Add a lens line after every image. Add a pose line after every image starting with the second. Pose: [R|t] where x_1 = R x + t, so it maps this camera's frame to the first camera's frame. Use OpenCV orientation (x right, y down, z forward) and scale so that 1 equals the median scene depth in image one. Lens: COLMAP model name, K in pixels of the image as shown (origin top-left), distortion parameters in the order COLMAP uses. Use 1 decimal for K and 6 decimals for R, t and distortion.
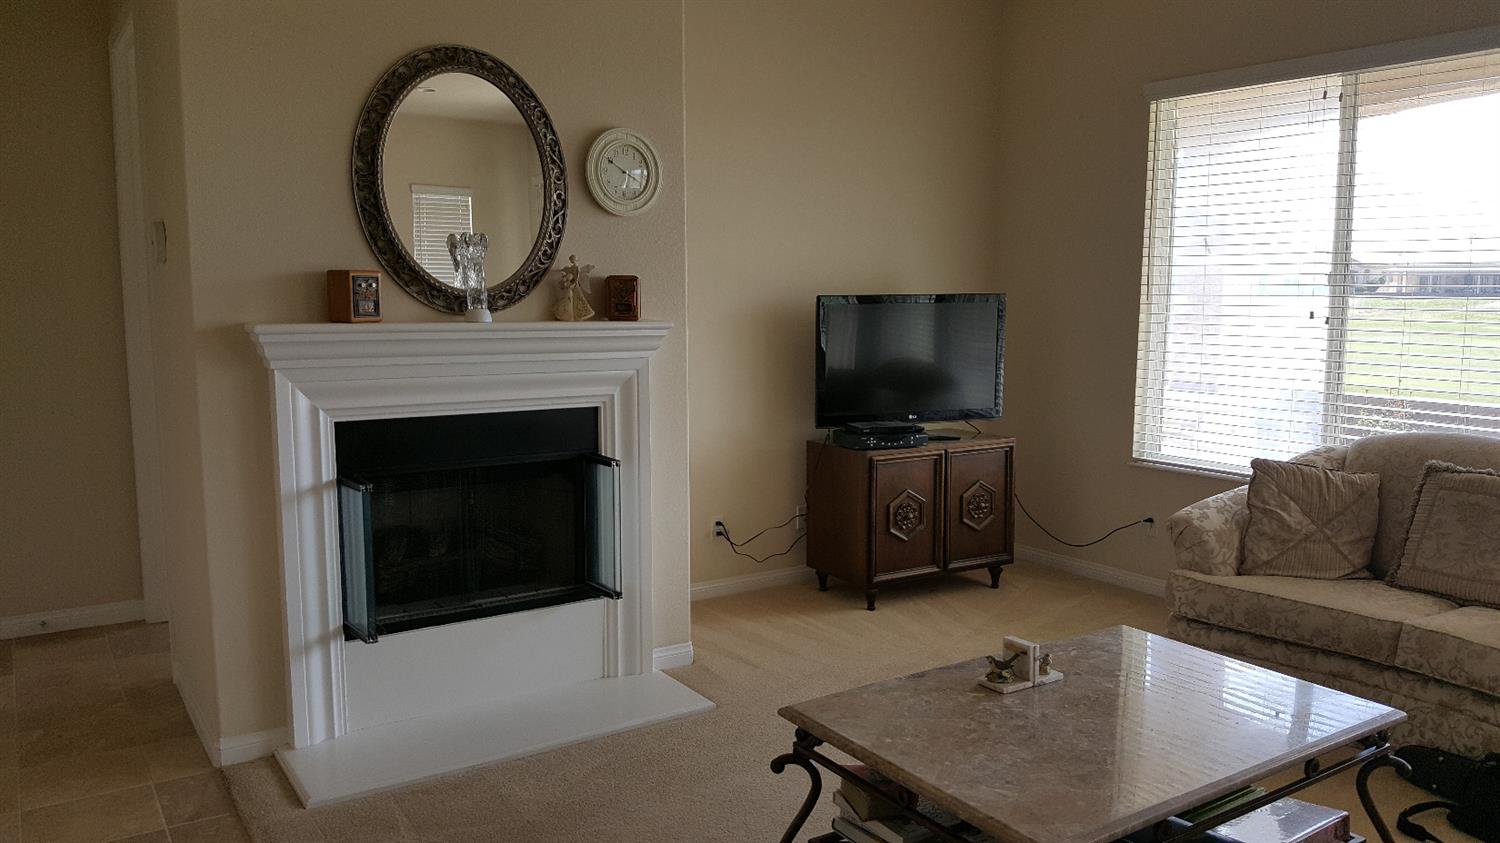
lens RADIAL K [[1124.4, 0, 750.8], [0, 1124.4, 436.1], [0, 0, 1]] dist [0.111110, -0.167882]
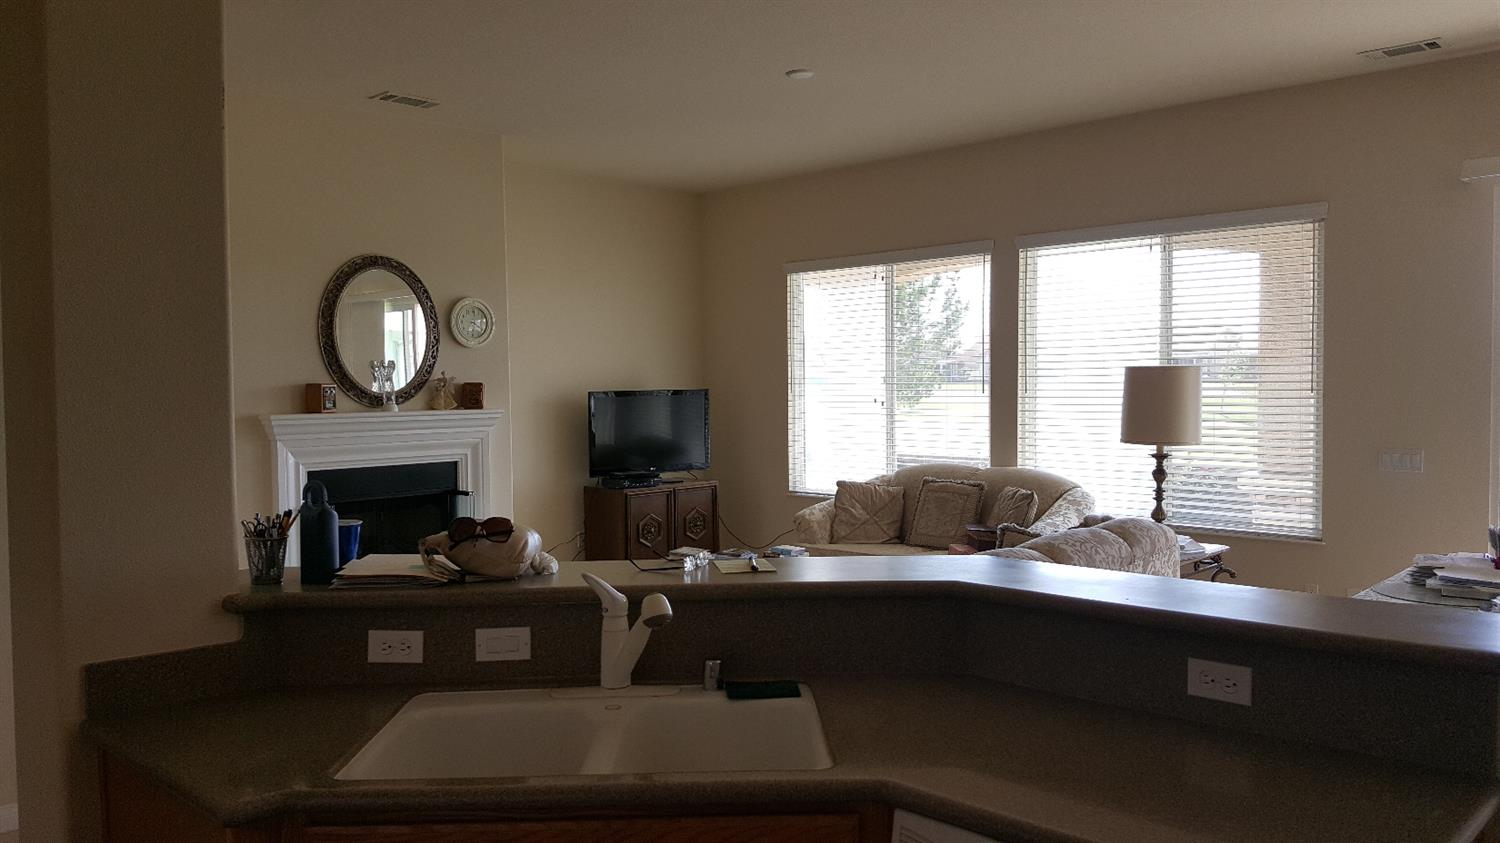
lens RADIAL K [[1124.4, 0, 750.0], [0, 1124.4, 413.2], [0, 0, 1]] dist [0.111110, -0.167882]
pose [[0.978890, -0.019163, 0.203486, -0.051818], [0.039694, 0.994463, -0.097299, 0.083054], [-0.200495, 0.103322, 0.974231, -0.716633]]
